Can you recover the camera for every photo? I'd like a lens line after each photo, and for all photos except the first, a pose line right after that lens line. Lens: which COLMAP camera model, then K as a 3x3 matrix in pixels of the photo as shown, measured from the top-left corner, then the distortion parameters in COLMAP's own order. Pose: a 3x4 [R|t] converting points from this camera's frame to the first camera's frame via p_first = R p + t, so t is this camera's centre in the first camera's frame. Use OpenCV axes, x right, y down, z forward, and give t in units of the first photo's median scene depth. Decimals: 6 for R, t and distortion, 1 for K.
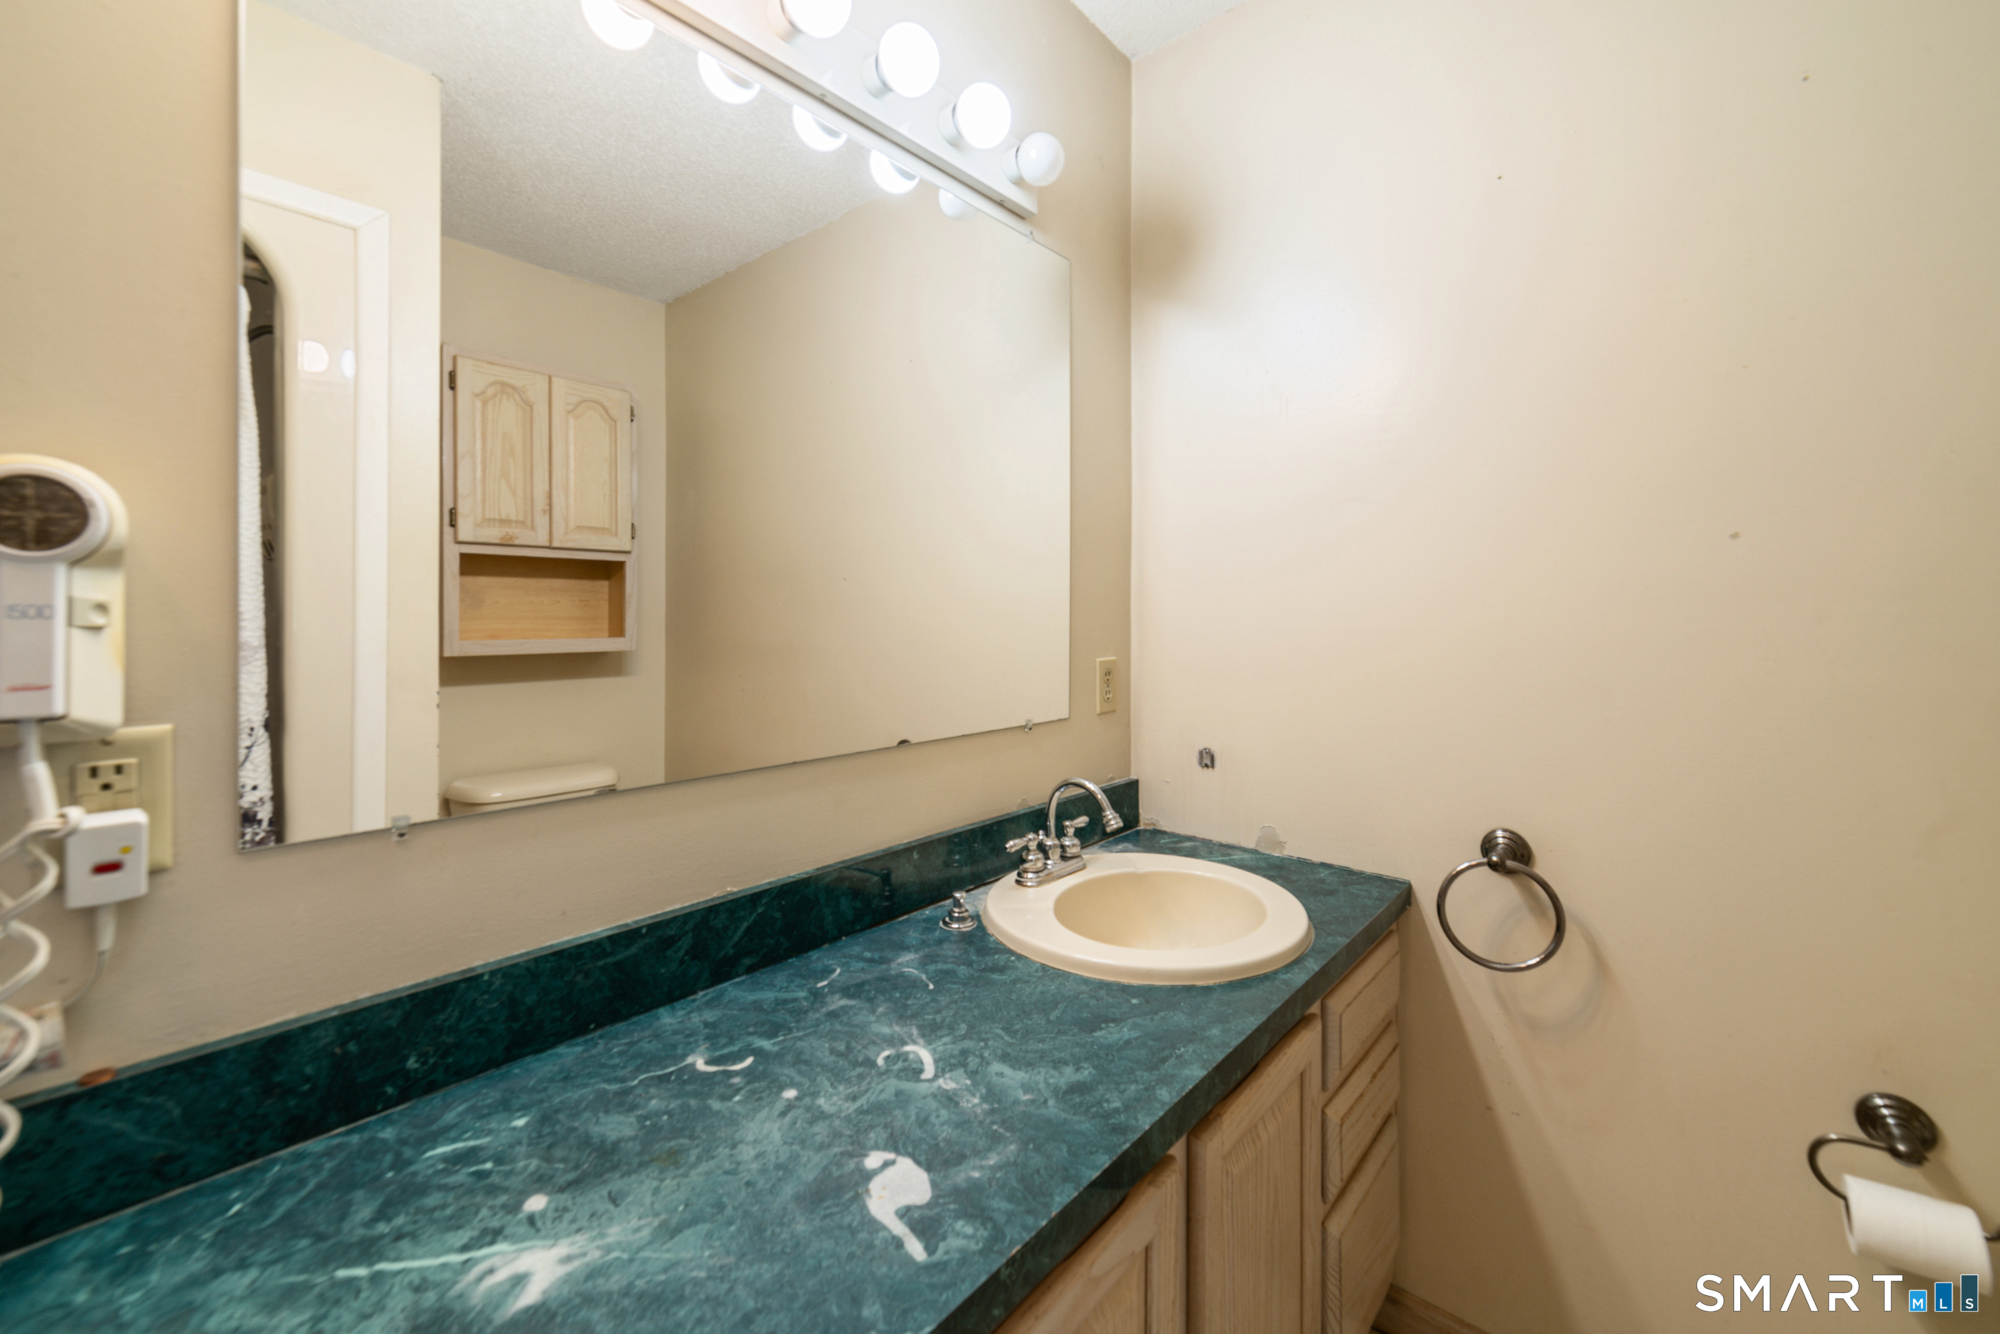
lens RADIAL K [[798.3, 0, 1001.9], [0, 798.3, 603.3], [0, 0, 1]] dist [-0.011769, 0.004675]
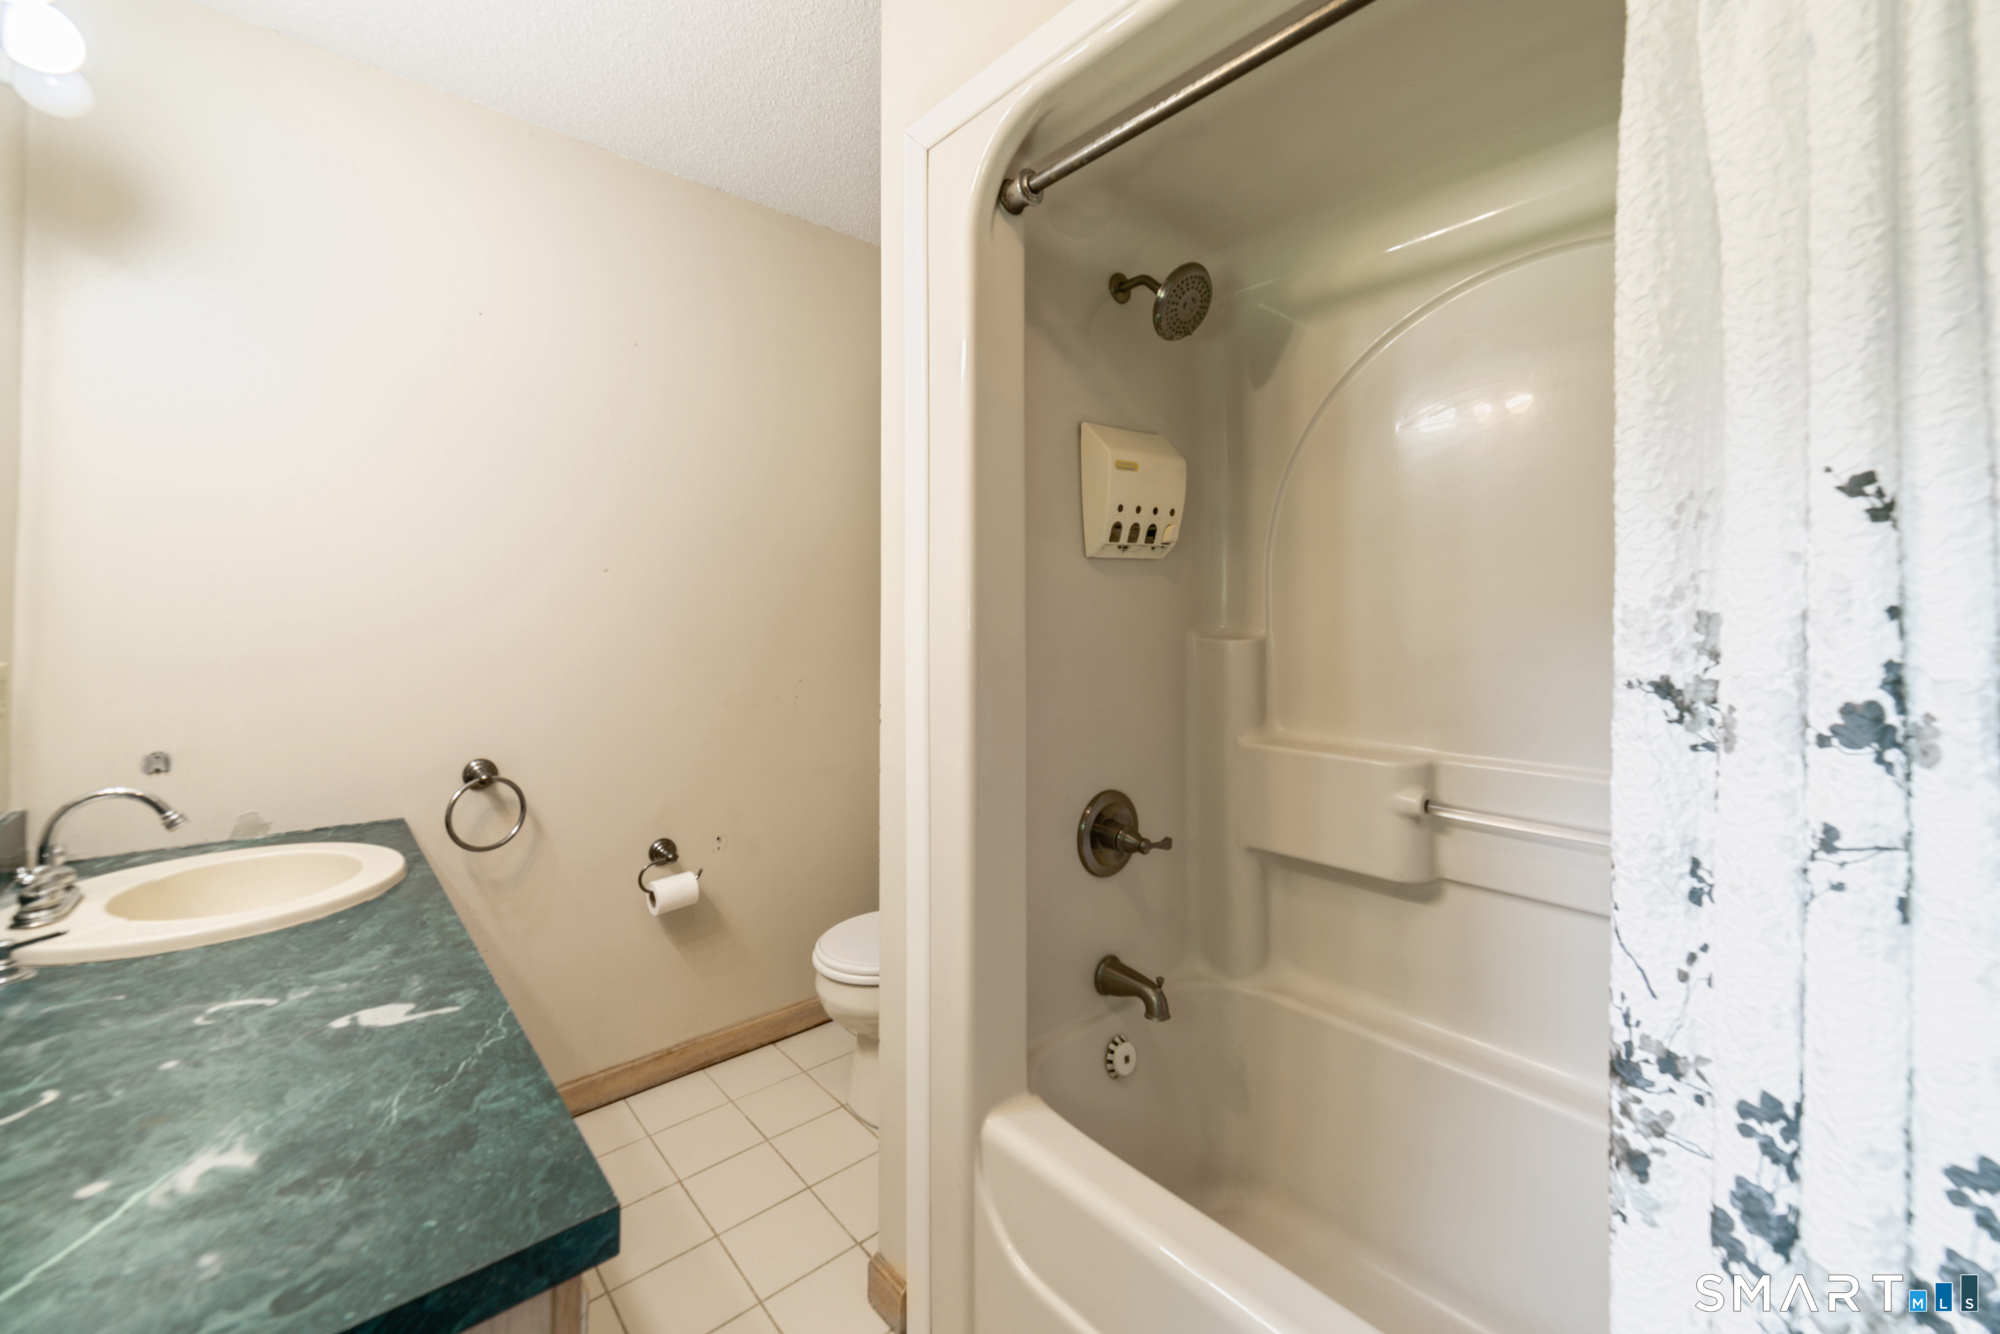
lens RADIAL K [[809.5, 0, 996.0], [0, 809.5, 599.4], [0, 0, 1]] dist [-0.003361, -0.000183]
pose [[0.140587, 0.016242, 0.989935, -1.157543], [-0.019715, 0.999713, -0.013603, -0.010278], [-0.989872, -0.017605, 0.140867, -0.226419]]
